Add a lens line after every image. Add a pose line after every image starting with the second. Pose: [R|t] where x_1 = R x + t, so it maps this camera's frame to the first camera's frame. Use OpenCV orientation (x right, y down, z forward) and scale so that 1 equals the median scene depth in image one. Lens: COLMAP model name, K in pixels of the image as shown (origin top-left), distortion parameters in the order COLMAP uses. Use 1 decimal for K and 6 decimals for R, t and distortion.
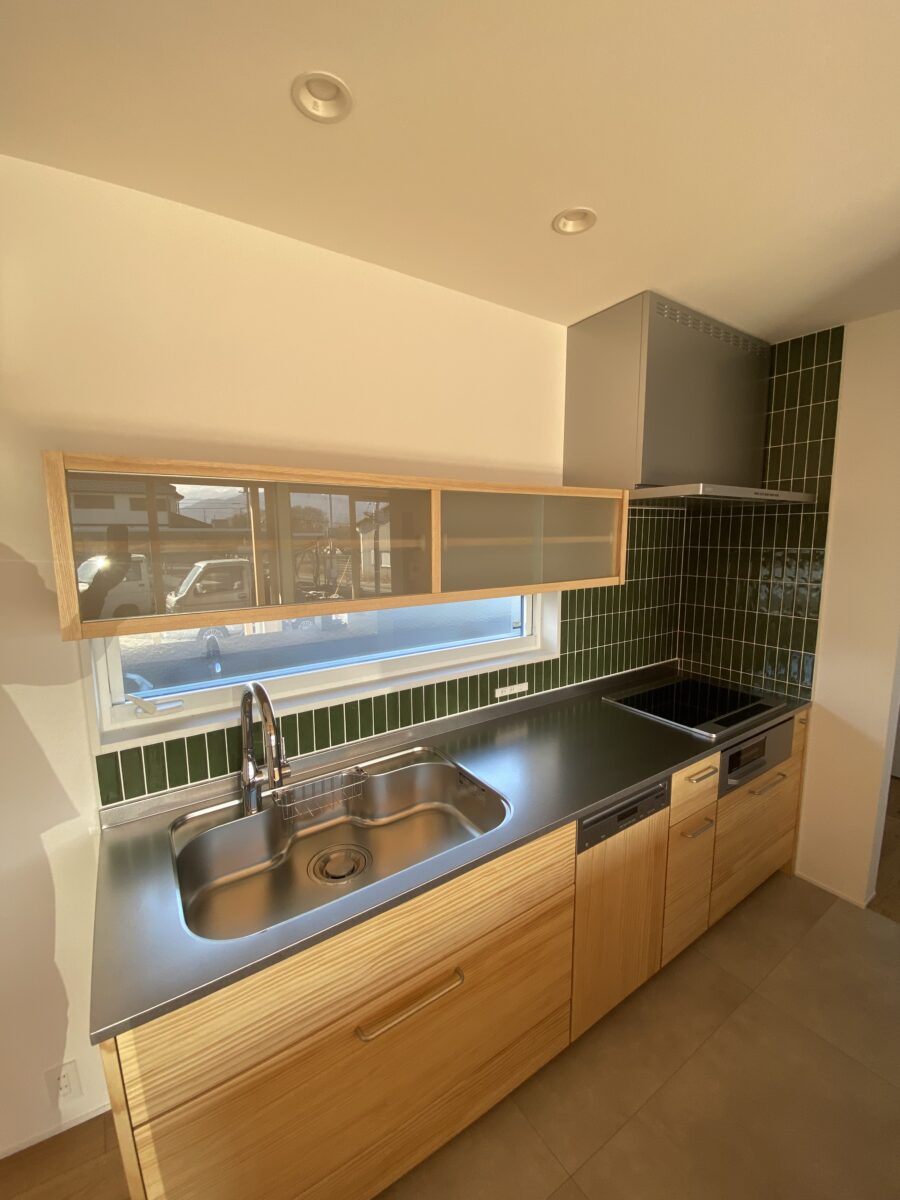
lens RADIAL K [[488.8, 0, 450.4], [0, 488.8, 595.6], [0, 0, 1]] dist [-0.000551, -0.001102]
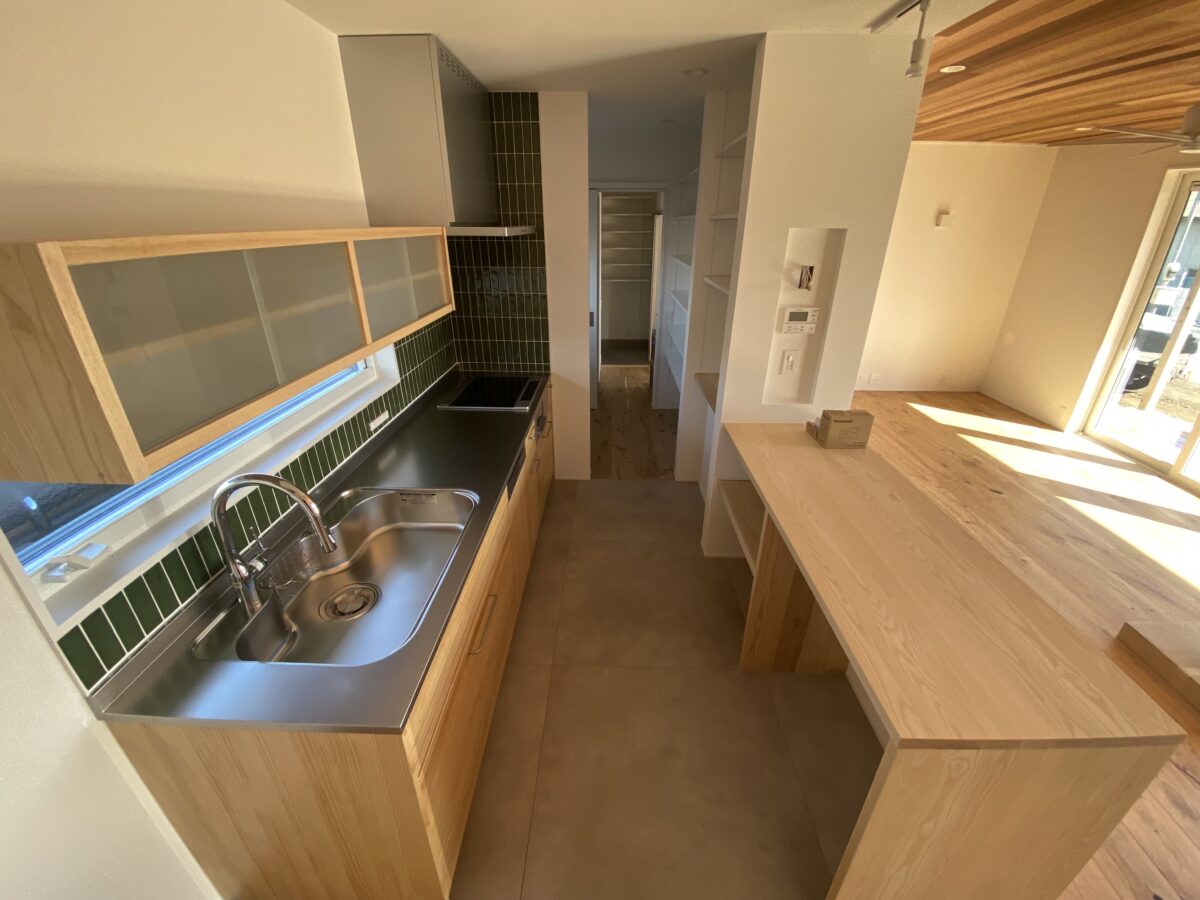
lens RADIAL K [[488.8, 0, 595.5], [0, 488.8, 450.7], [0, 0, 1]] dist [-0.000551, -0.001102]
pose [[0.585452, -0.336134, 0.737740, -0.423947], [0.099027, 0.932832, 0.346437, -0.077407], [-0.804636, -0.129766, 0.579414, -0.043191]]
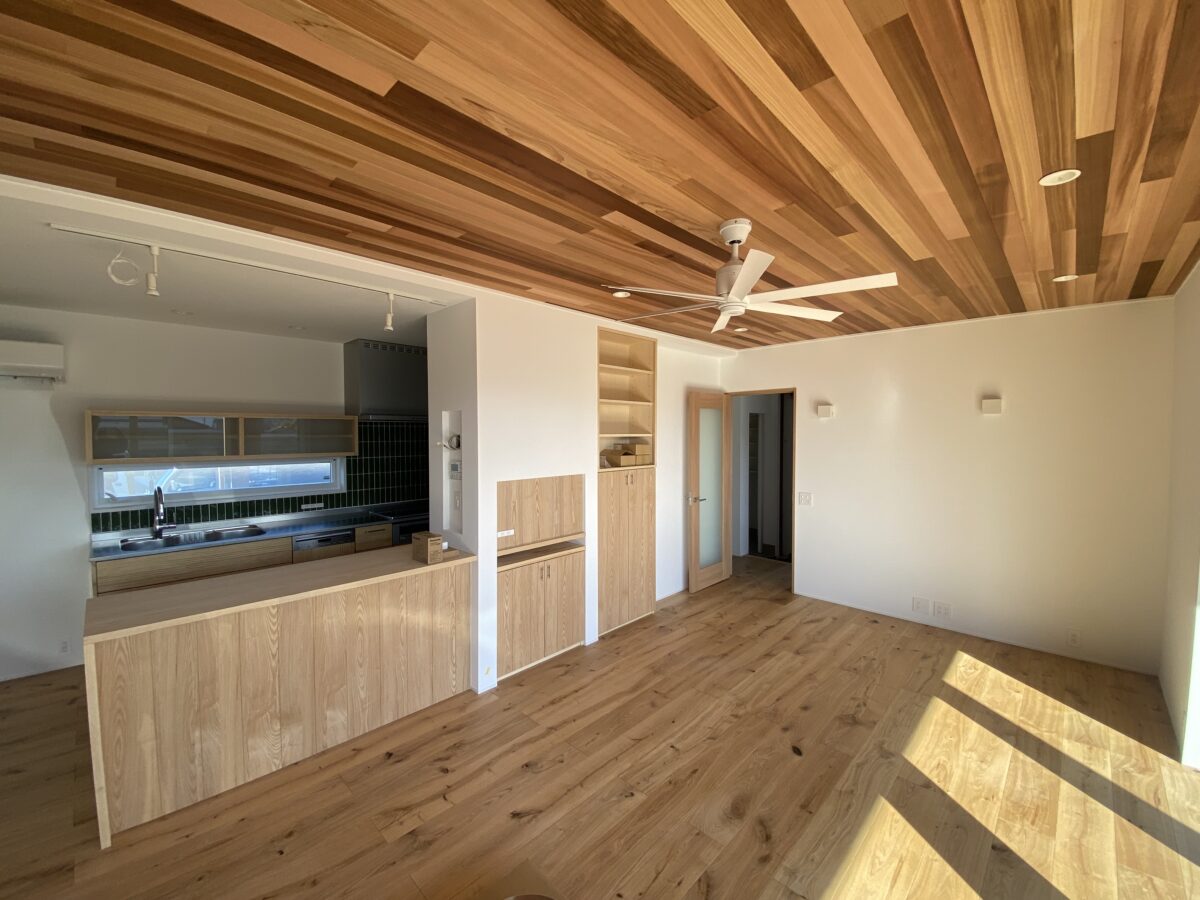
lens RADIAL K [[488.8, 0, 590.3], [0, 488.8, 442.7], [0, 0, 1]] dist [-0.000551, -0.001102]
pose [[0.983032, 0.000849, 0.183432, 0.930610], [0.019598, 0.993780, -0.109628, 0.175477], [-0.182384, 0.111362, 0.976900, -1.357712]]
